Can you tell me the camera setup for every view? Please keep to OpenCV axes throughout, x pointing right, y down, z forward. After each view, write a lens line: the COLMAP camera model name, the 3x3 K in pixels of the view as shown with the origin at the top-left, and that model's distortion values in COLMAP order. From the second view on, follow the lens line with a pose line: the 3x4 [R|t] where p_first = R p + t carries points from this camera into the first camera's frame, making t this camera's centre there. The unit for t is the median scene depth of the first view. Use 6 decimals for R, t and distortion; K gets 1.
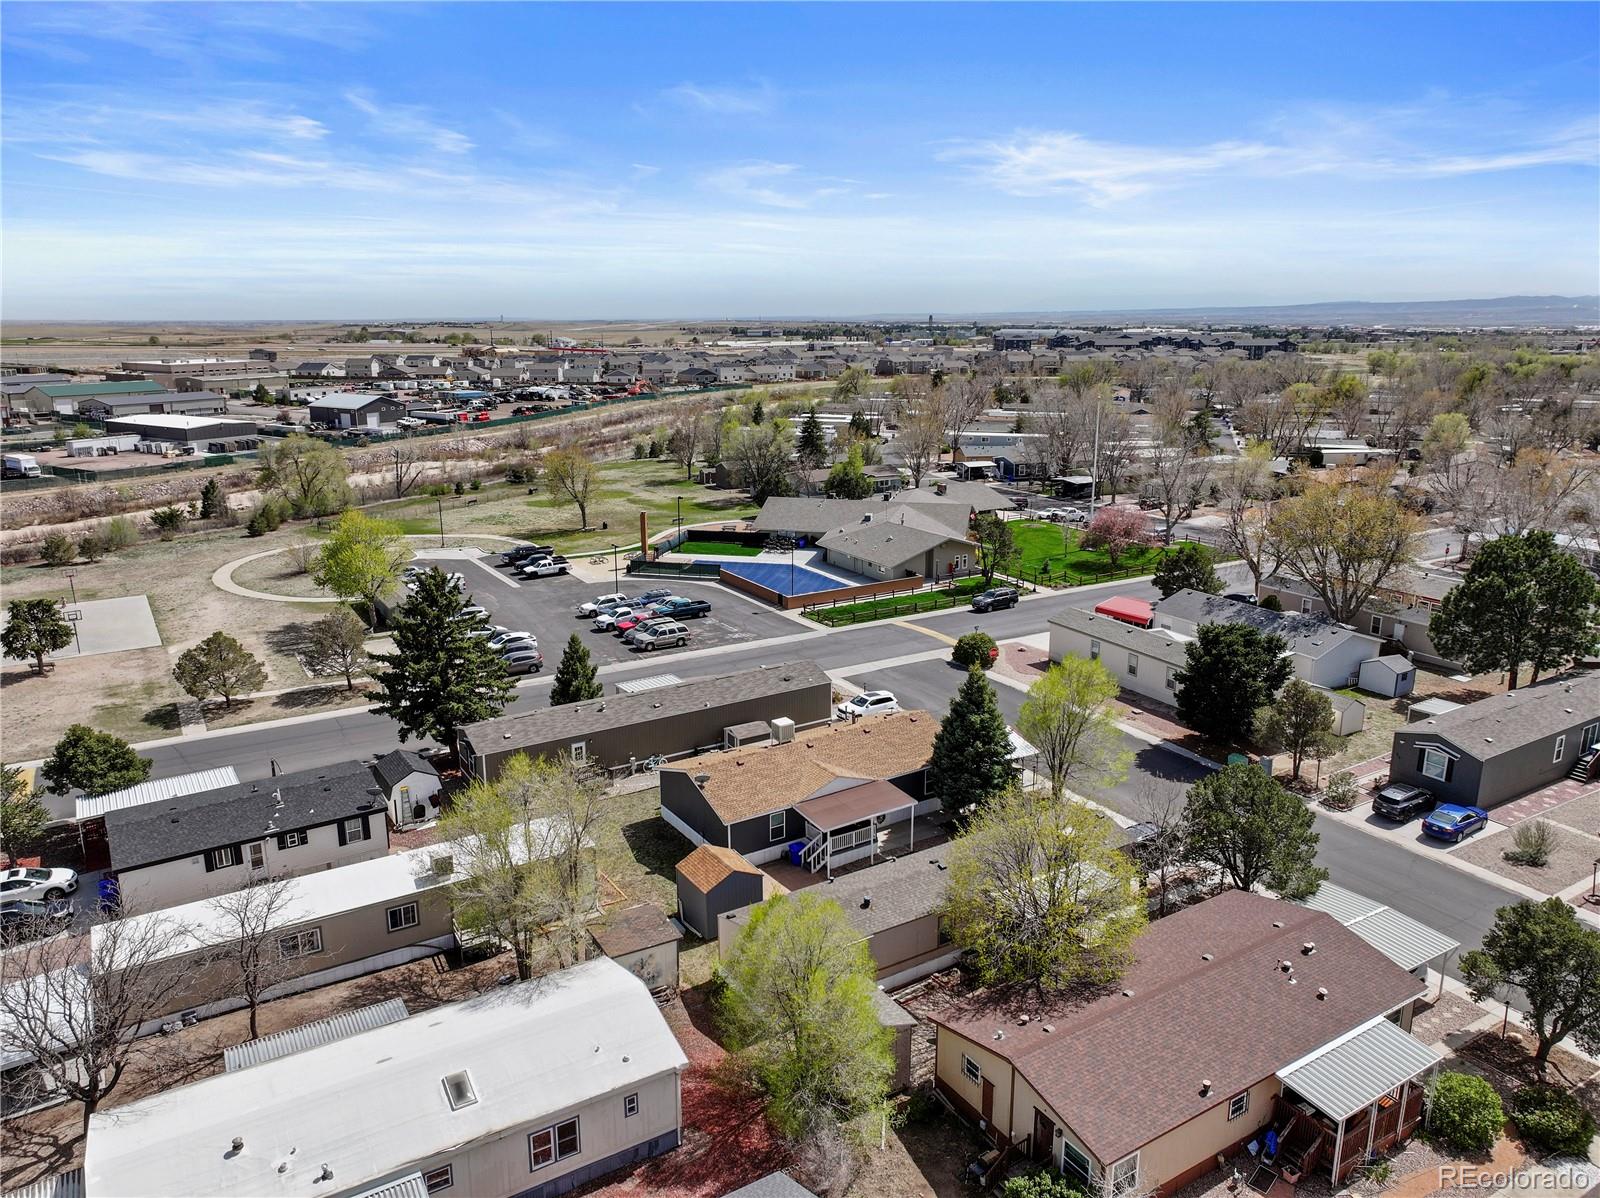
lens RADIAL K [[1117.4, 0, 805.2], [0, 1117.4, 591.9], [0, 0, 1]] dist [0.004320, 0.006857]
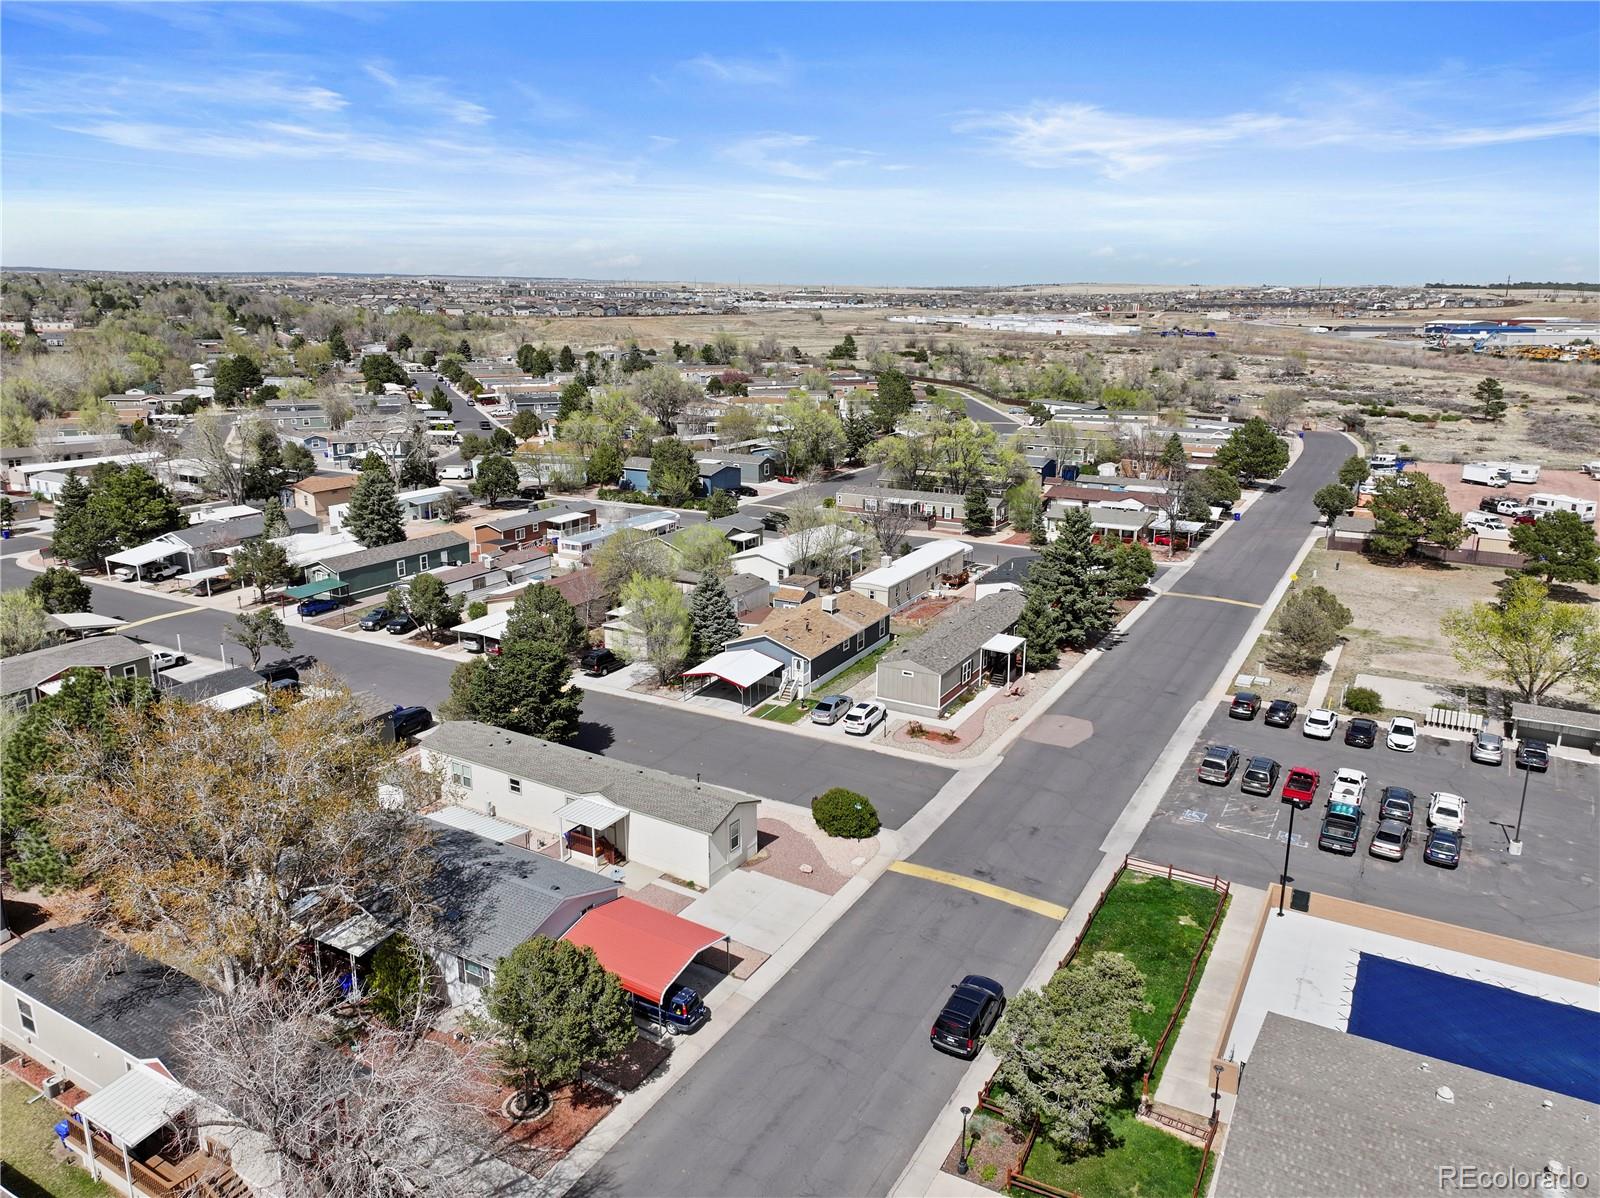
lens RADIAL K [[1117.4, 0, 805.2], [0, 1117.4, 591.9], [0, 0, 1]] dist [0.004320, 0.006857]
pose [[-0.878778, 0.120277, -0.461825, 0.292918], [-0.118122, 0.882788, 0.454679, -0.238636], [0.462380, 0.454114, -0.761568, 0.871667]]
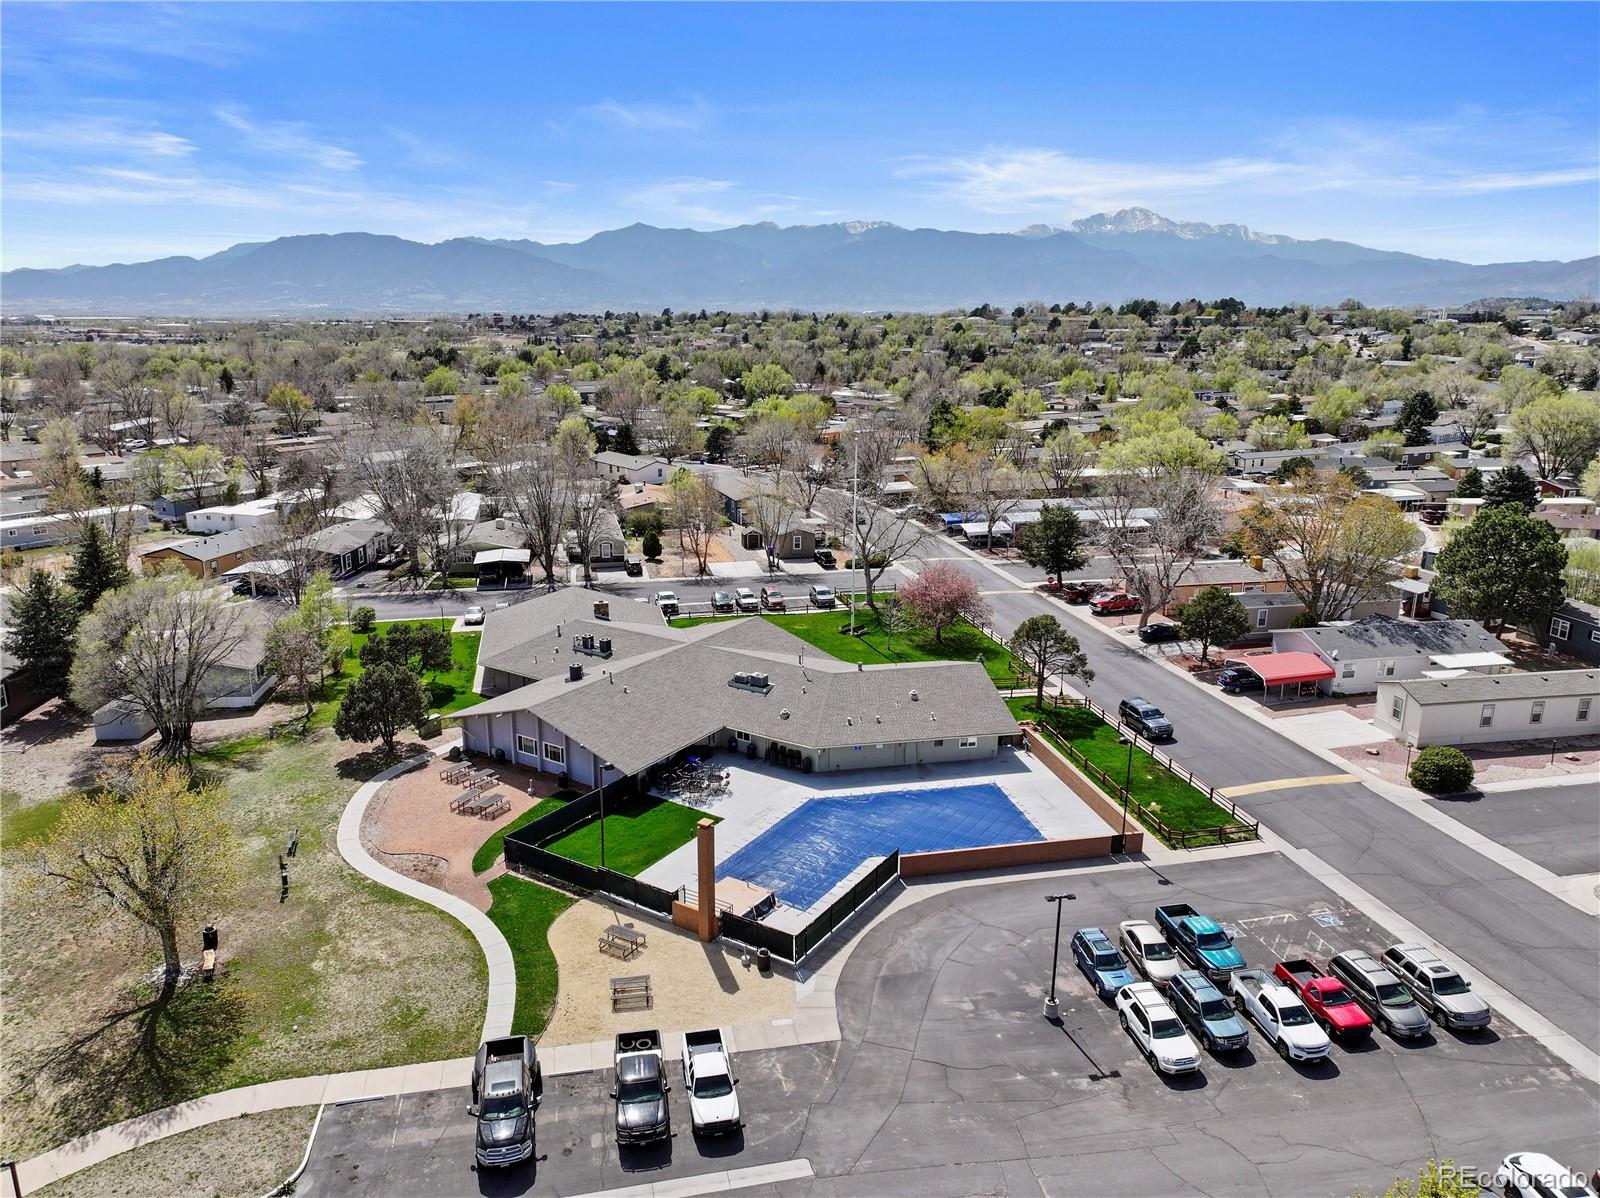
lens RADIAL K [[1117.4, 0, 805.2], [0, 1117.4, 591.9], [0, 0, 1]] dist [0.004320, 0.006857]
pose [[0.330012, -0.233599, 0.914616, -0.405593], [0.223946, 0.960611, 0.164542, -0.176117], [-0.917028, 0.150524, 0.369327, 0.648939]]
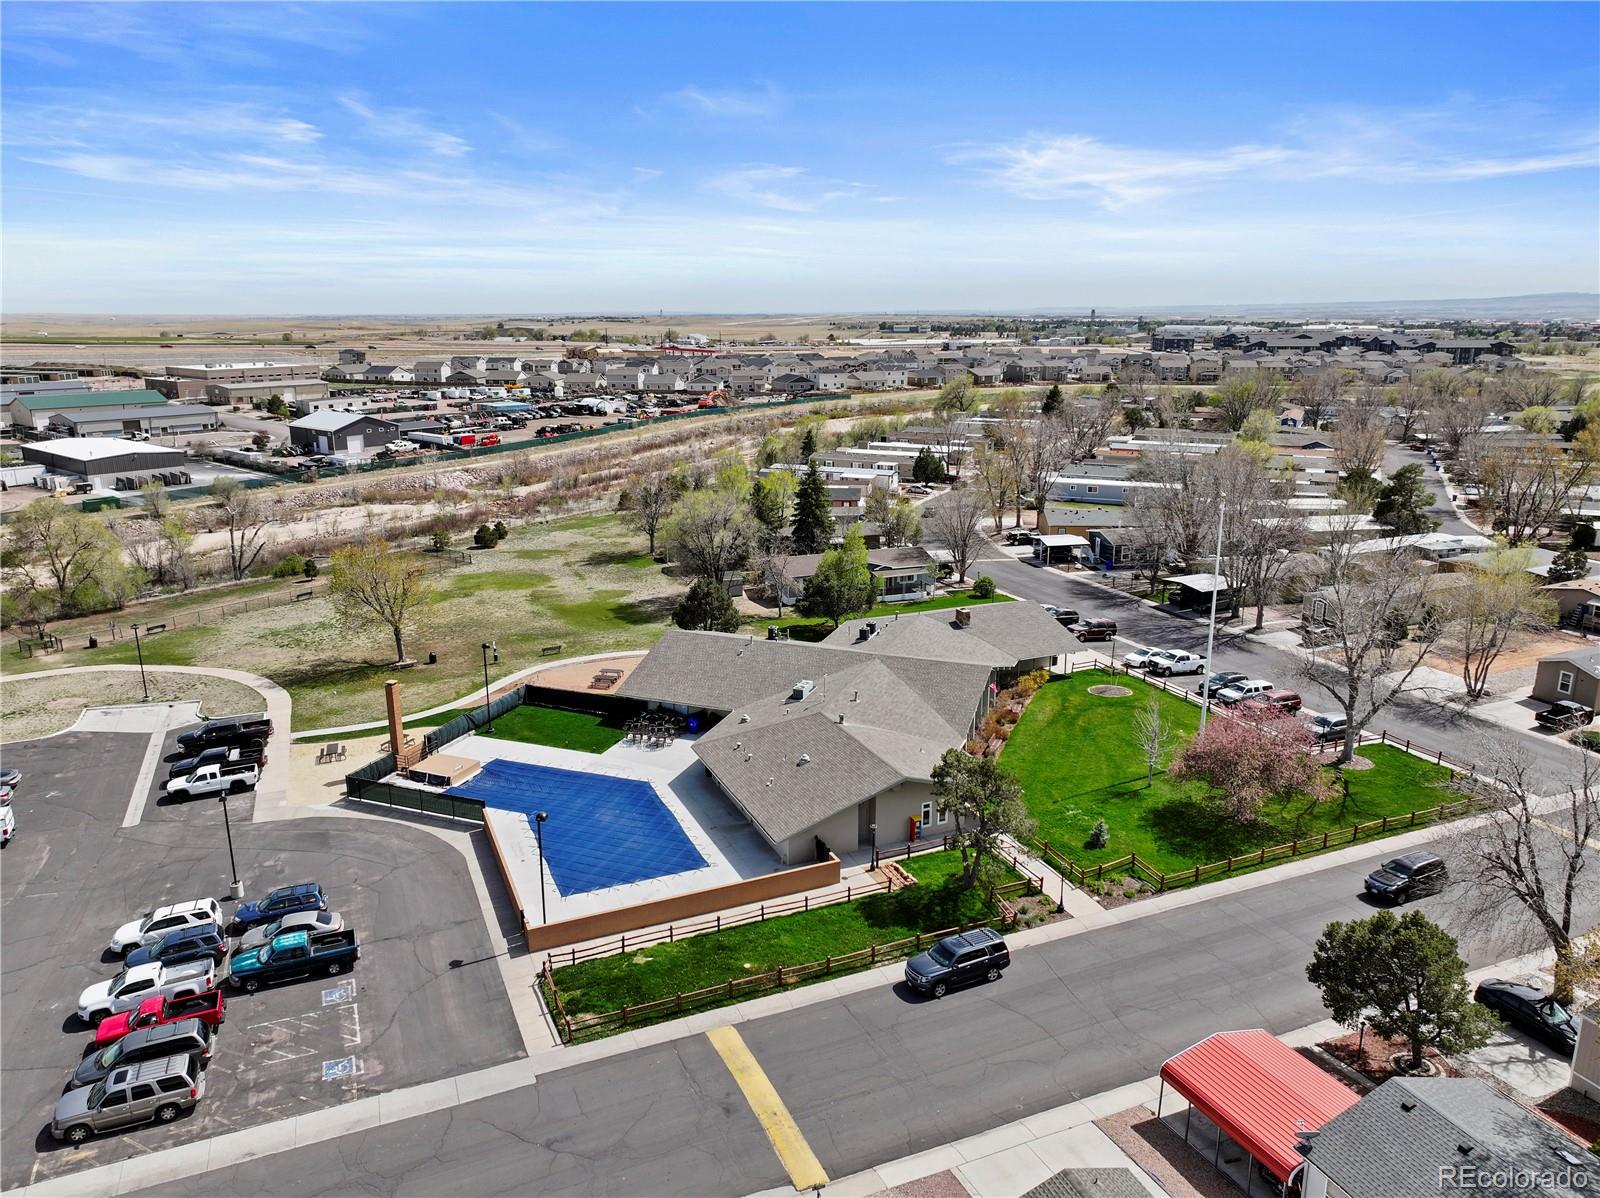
lens RADIAL K [[1122.9, 0, 803.9], [0, 1122.9, 595.3], [0, 0, 1]] dist [-0.004788, 0.020291]
pose [[0.990418, 0.034280, -0.133780, 0.115859], [-0.033348, 0.999401, 0.009202, -0.105044], [0.134016, -0.004652, 0.990968, 0.369882]]
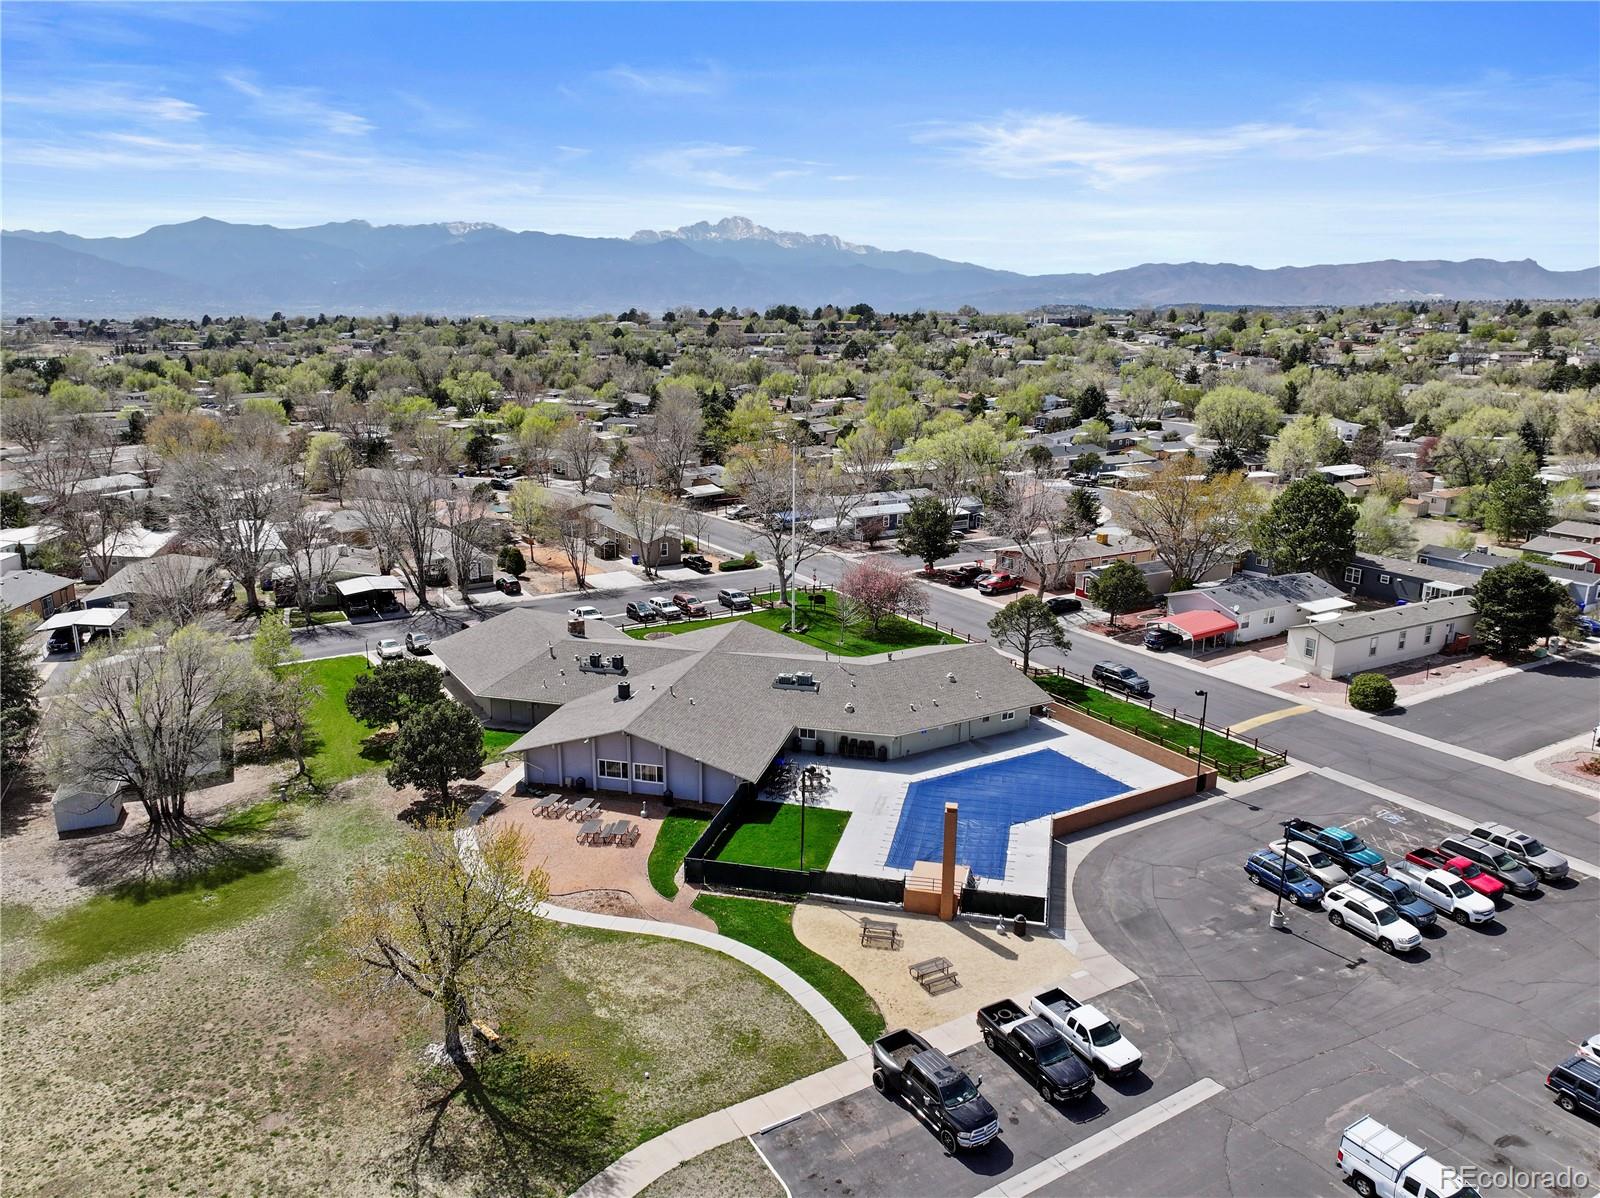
lens RADIAL K [[1117.4, 0, 805.2], [0, 1117.4, 591.9], [0, 0, 1]] dist [0.004320, 0.006857]
pose [[0.005124, -0.243502, 0.969887, -0.450551], [0.235992, 0.942798, 0.235455, -0.219283], [-0.971742, 0.227679, 0.062295, 0.822256]]
